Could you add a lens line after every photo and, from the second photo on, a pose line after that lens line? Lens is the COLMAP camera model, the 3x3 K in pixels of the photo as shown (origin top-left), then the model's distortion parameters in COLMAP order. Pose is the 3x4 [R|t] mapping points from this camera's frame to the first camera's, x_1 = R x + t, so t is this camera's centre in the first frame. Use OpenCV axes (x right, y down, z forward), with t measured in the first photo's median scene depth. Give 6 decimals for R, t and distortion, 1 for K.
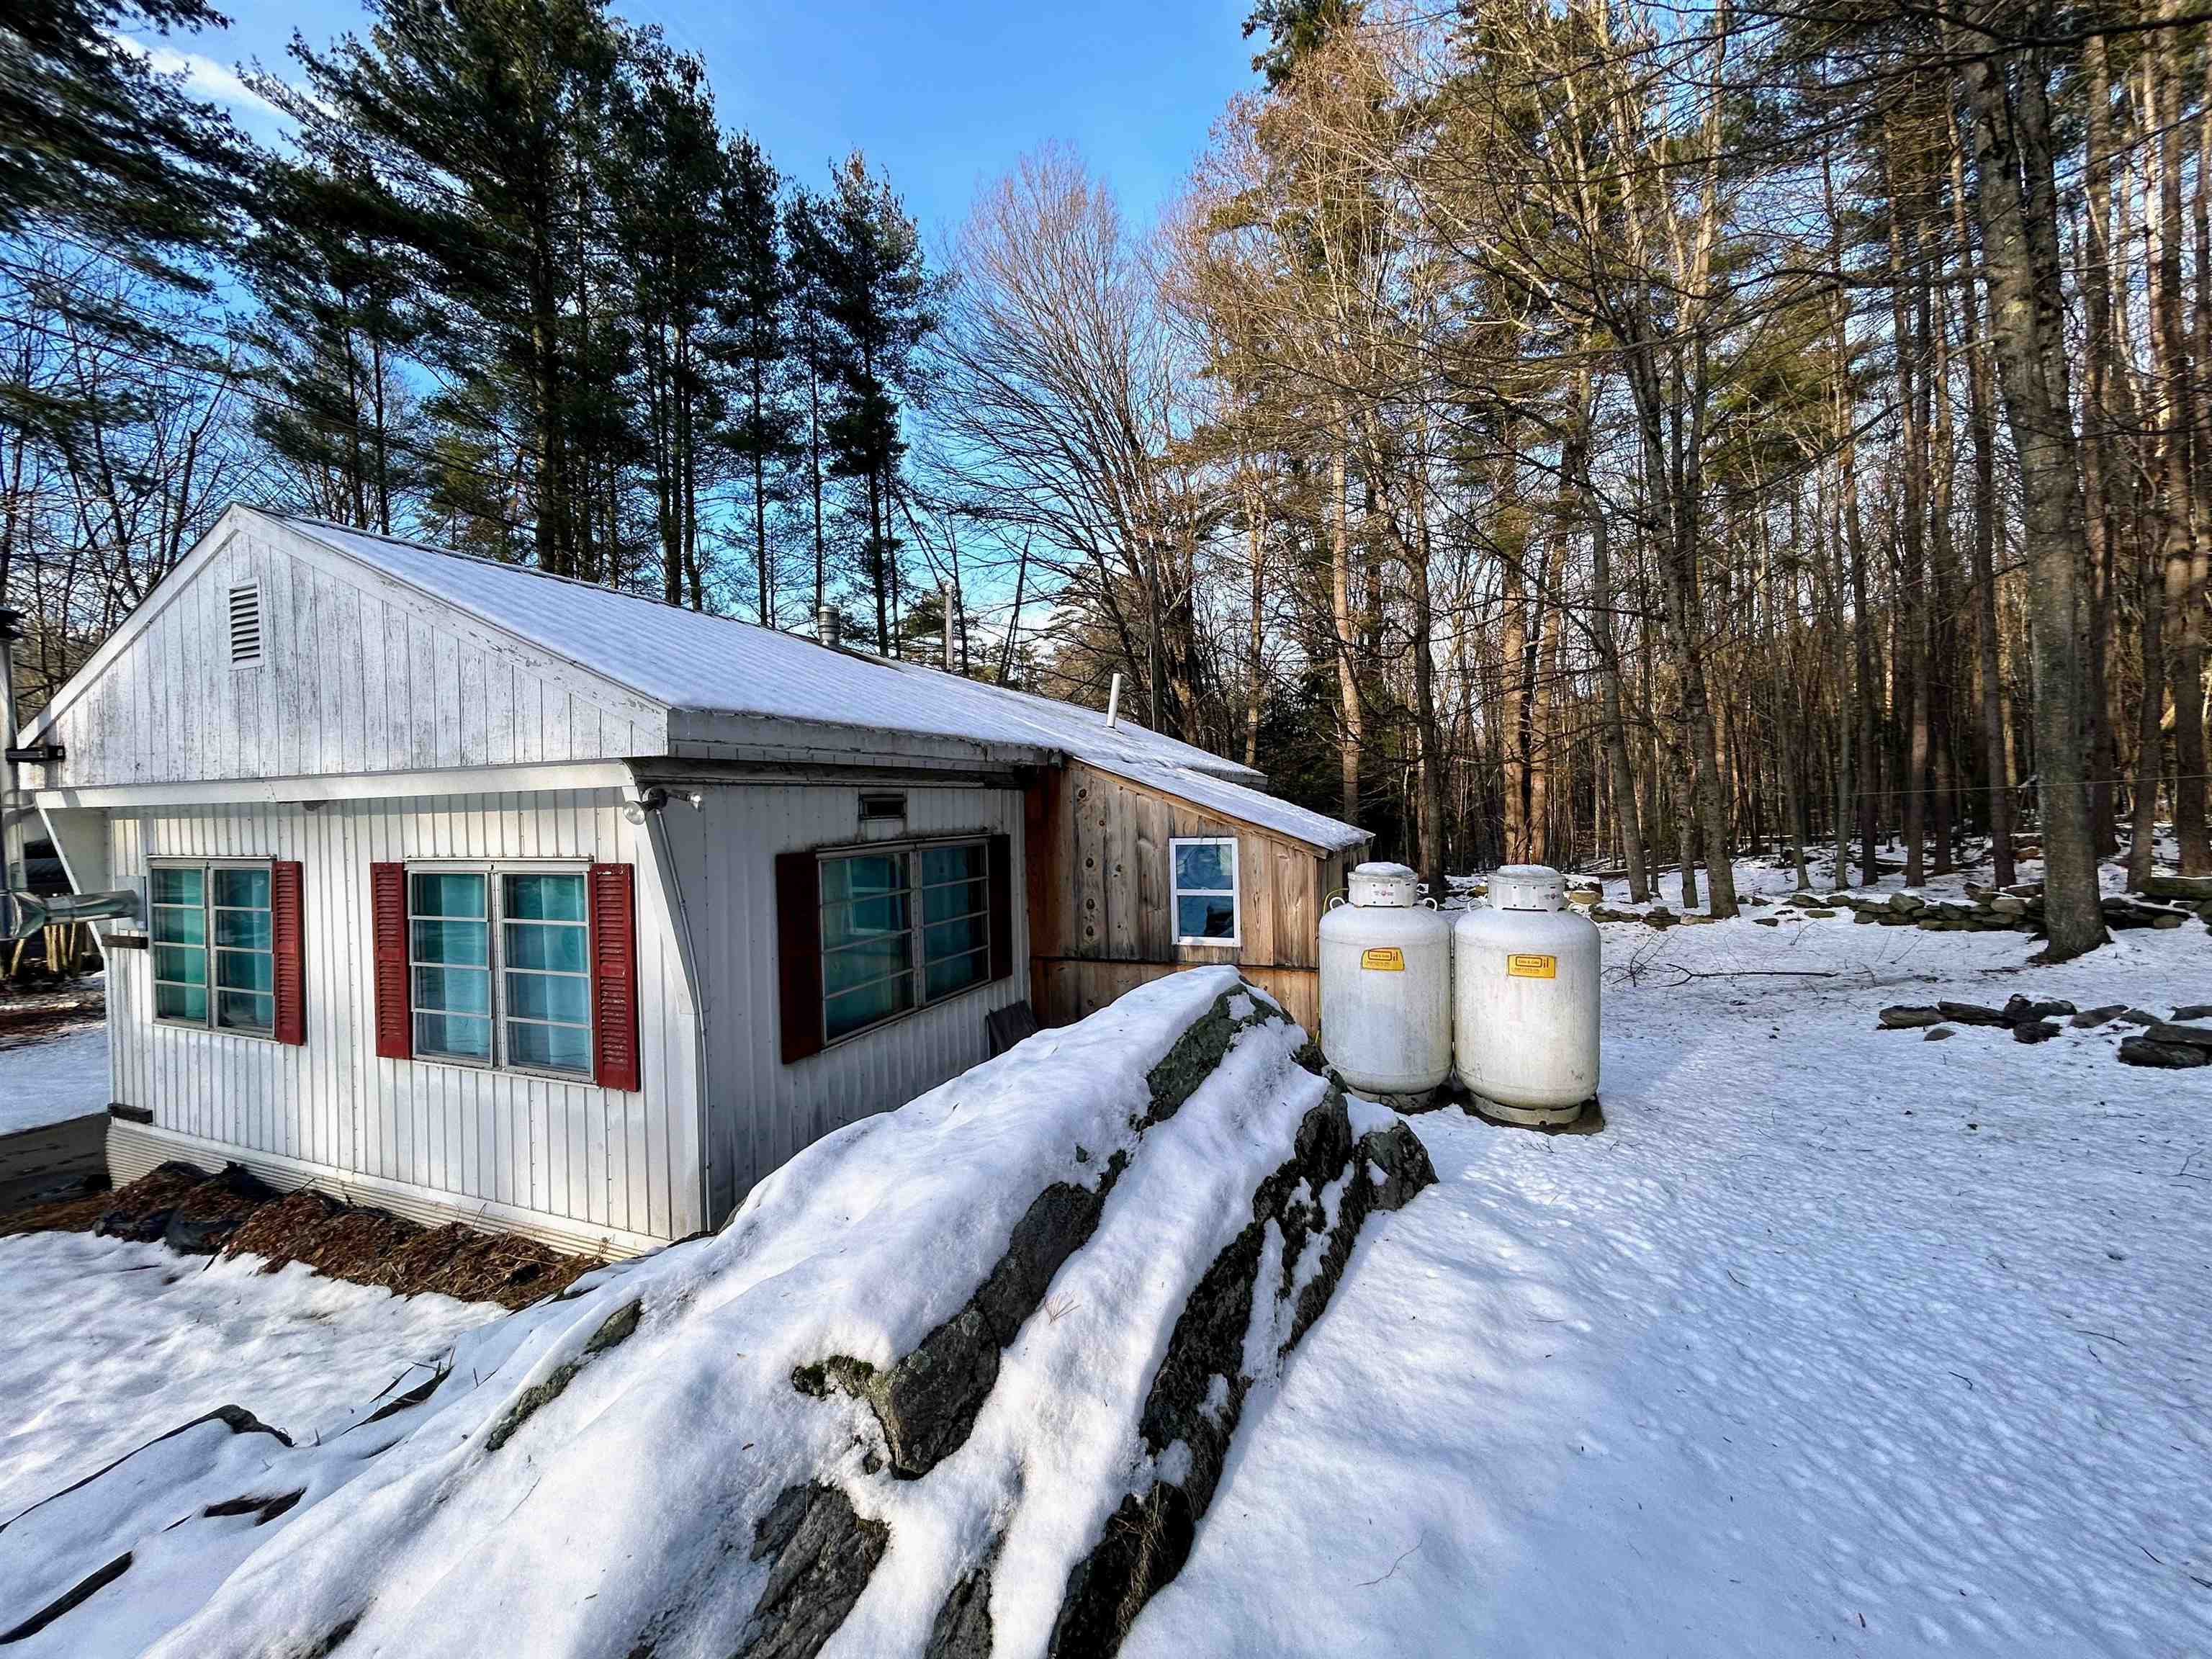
lens RADIAL K [[892.9, 0, 1105.4], [0, 892.9, 824.6], [0, 0, 1]] dist [-0.004400, -0.000362]
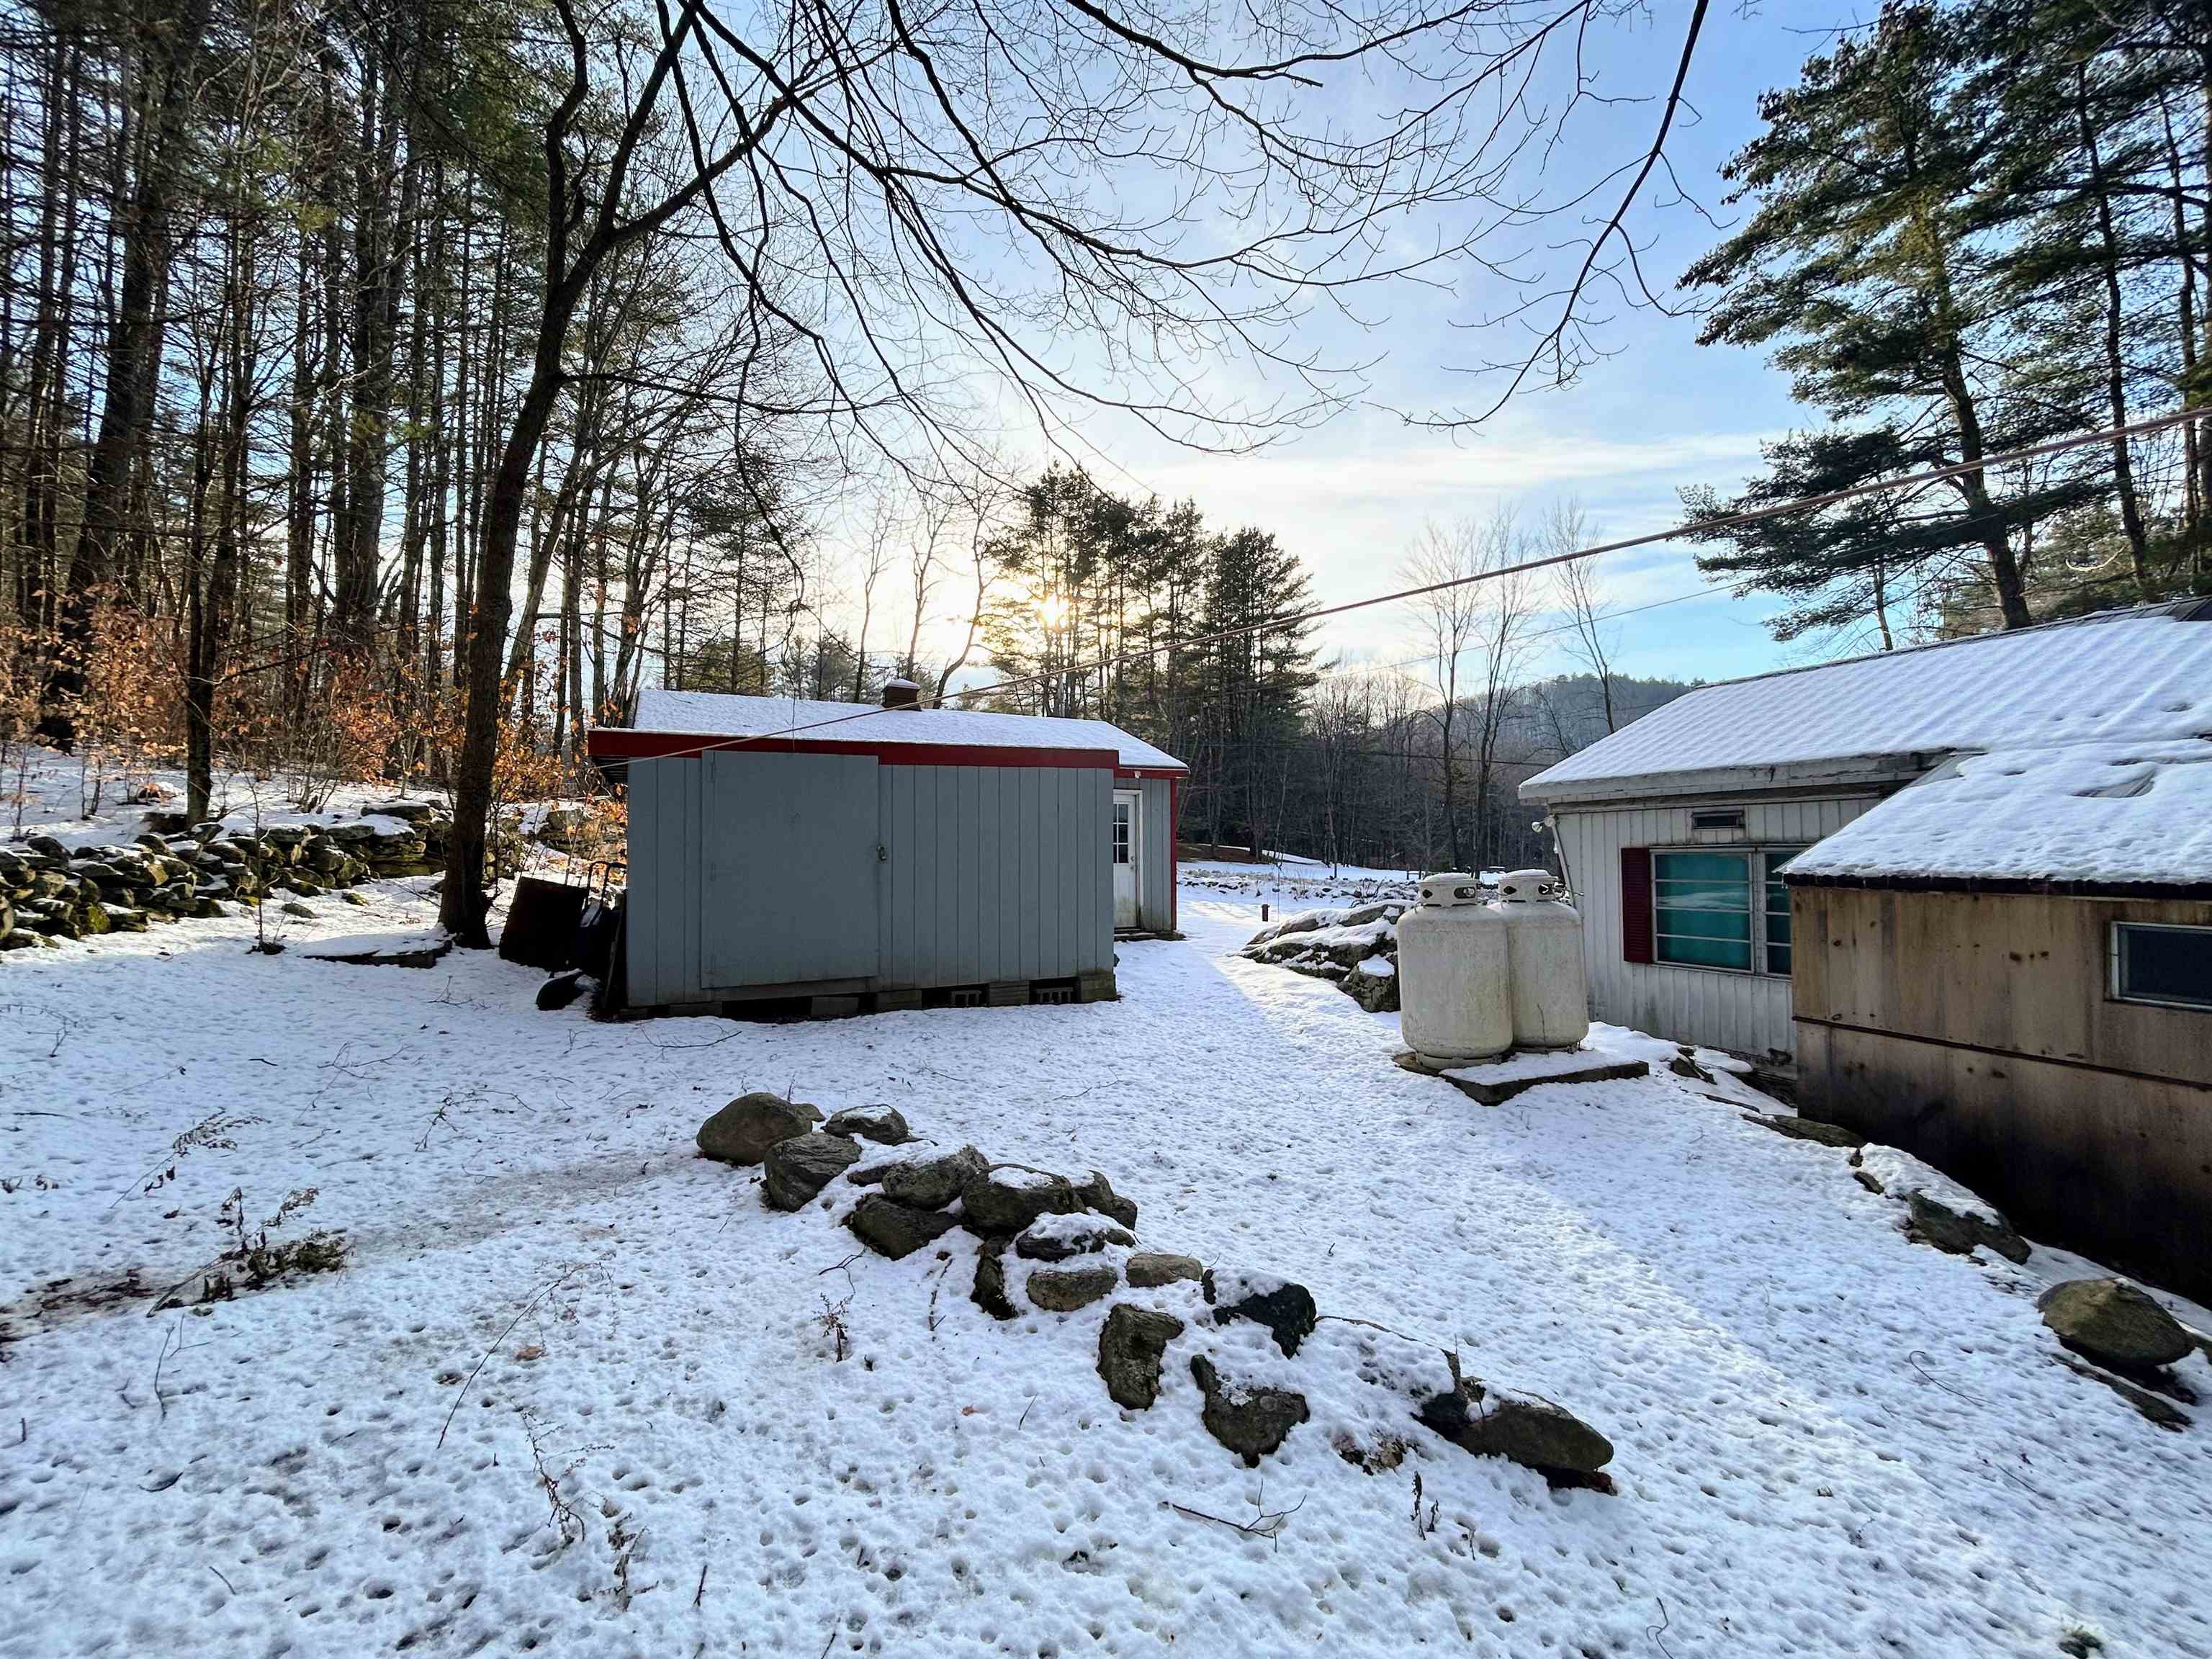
lens RADIAL K [[892.9, 0, 1103.5], [0, 892.9, 834.8], [0, 0, 1]] dist [-0.004400, -0.000362]
pose [[-0.707553, 0.018599, -0.706416, 0.812687], [0.013473, 0.999827, 0.012830, -0.015746], [0.706532, -0.000440, -0.707681, 0.729264]]
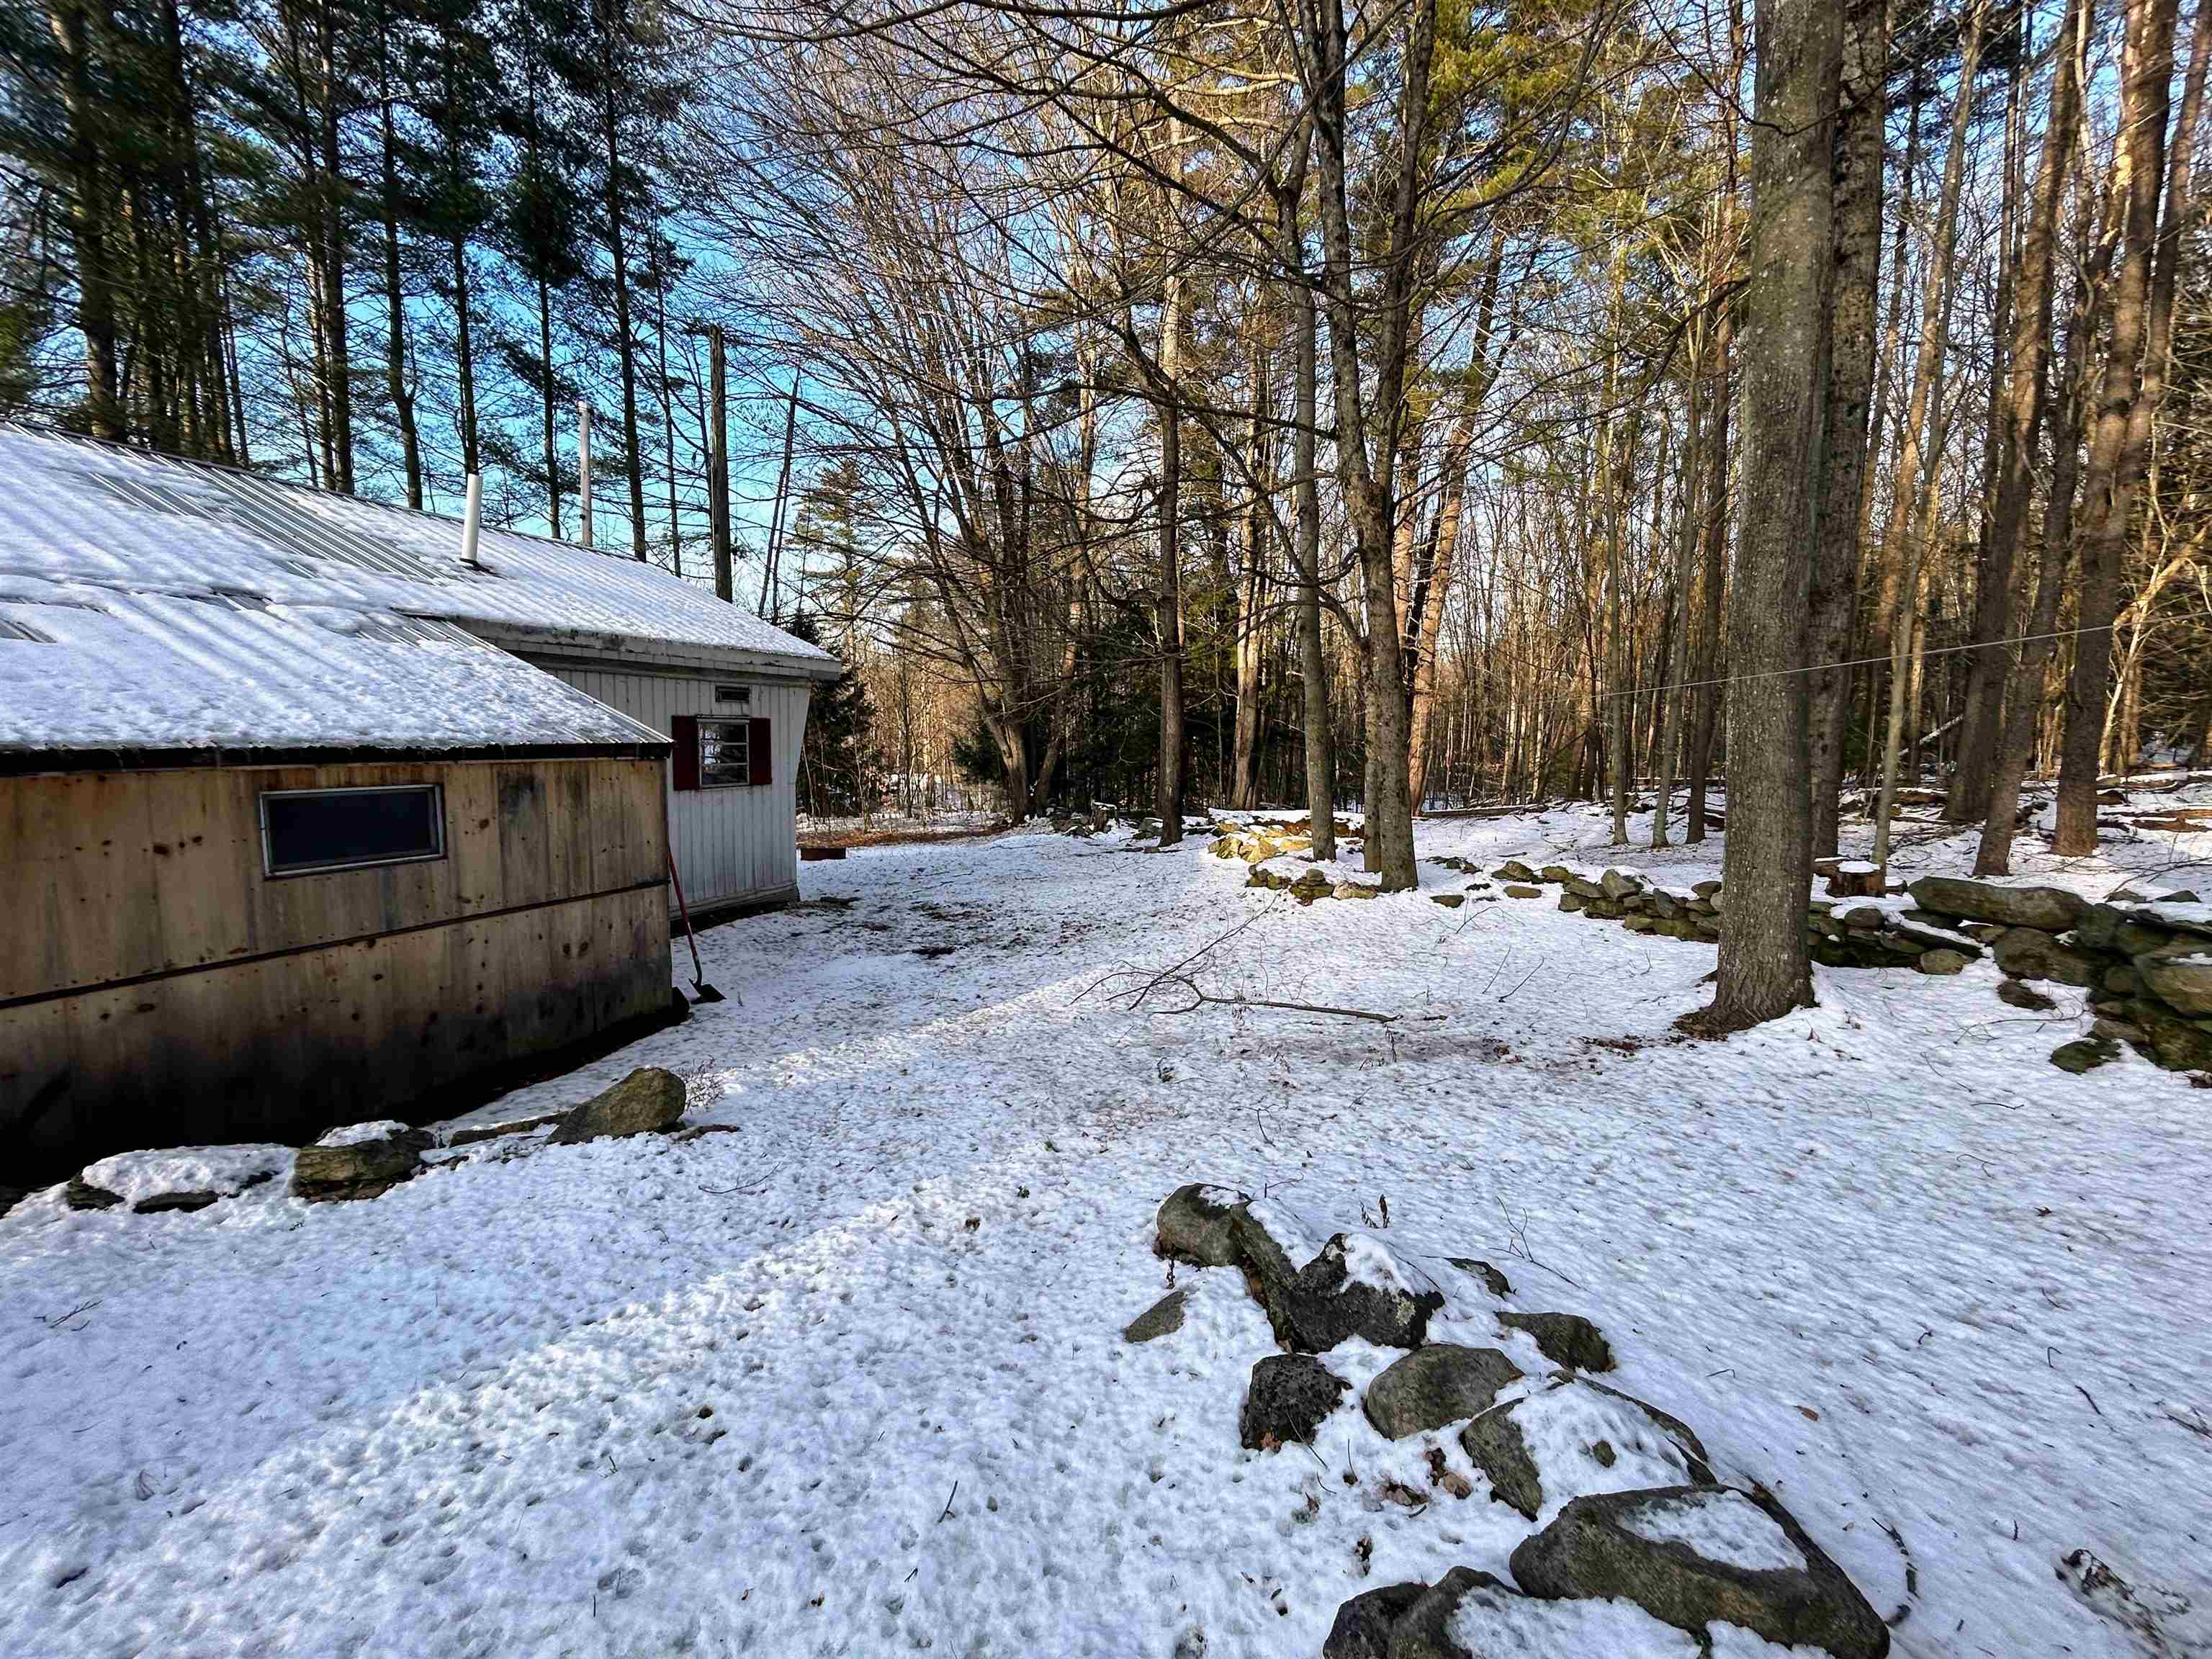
lens RADIAL K [[892.9, 0, 1114.6], [0, 892.9, 821.0], [0, 0, 1]] dist [-0.004400, -0.000362]
pose [[0.998489, 0.042167, 0.035243, 0.526428], [-0.045165, 0.994995, 0.089132, -0.000580], [-0.031308, -0.090589, 0.995396, 0.379392]]
